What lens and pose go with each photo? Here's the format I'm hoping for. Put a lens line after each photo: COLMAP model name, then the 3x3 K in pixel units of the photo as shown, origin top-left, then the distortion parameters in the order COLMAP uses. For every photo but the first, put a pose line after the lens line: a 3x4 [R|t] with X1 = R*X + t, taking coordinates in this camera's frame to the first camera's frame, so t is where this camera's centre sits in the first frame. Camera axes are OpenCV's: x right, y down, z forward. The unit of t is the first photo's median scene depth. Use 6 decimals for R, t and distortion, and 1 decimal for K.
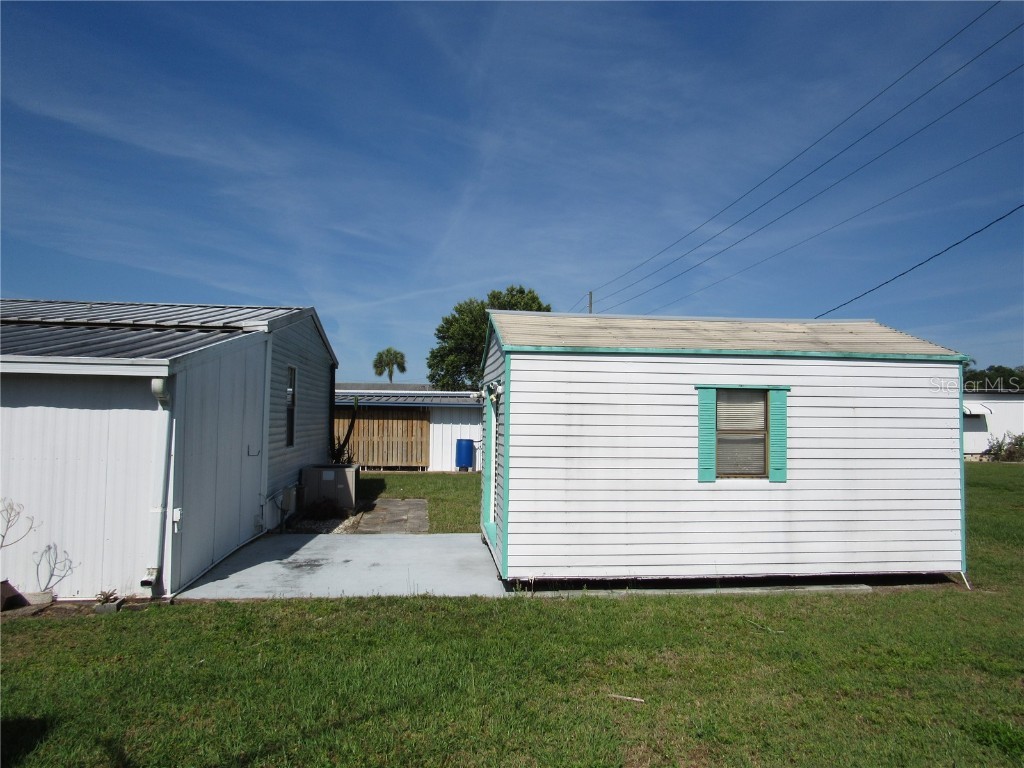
lens RADIAL K [[737.5, 0, 512.0], [0, 737.5, 384.0], [0, 0, 1]] dist [-0.019563, -0.001767]
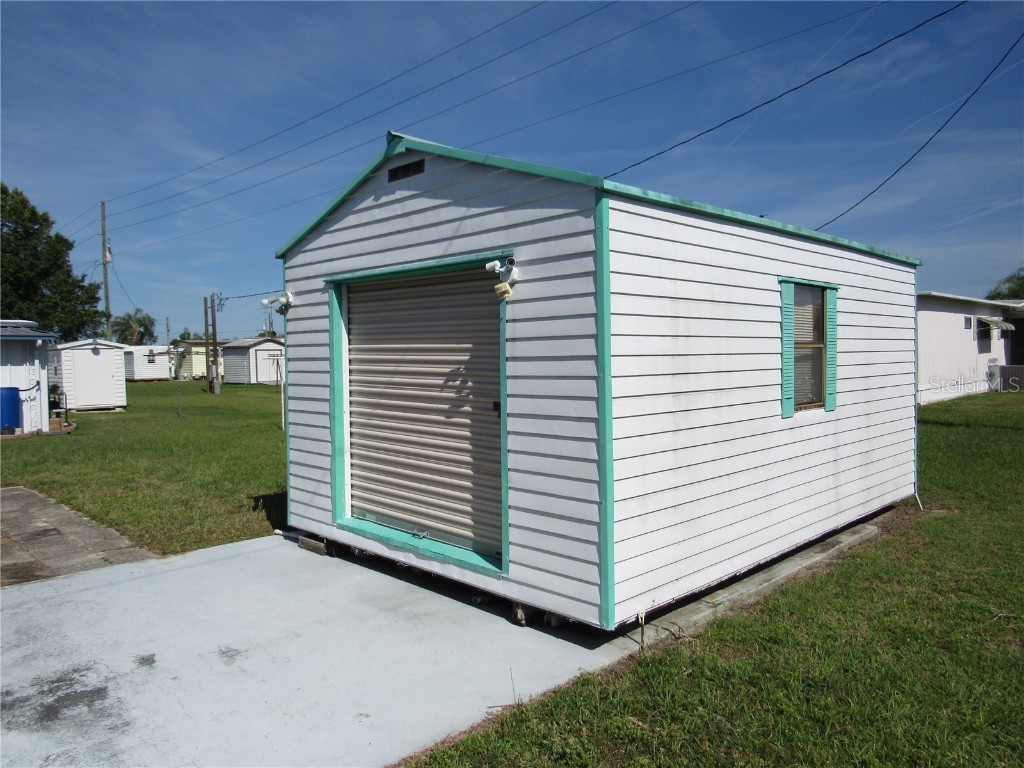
lens RADIAL K [[733.1, 0, 512.0], [0, 733.1, 384.0], [0, 0, 1]] dist [-0.004701, -0.001120]
pose [[0.784545, -0.046667, 0.618313, -0.362025], [-0.005573, 0.996593, 0.082290, 0.045298], [-0.620046, -0.068006, 0.781612, 0.615352]]
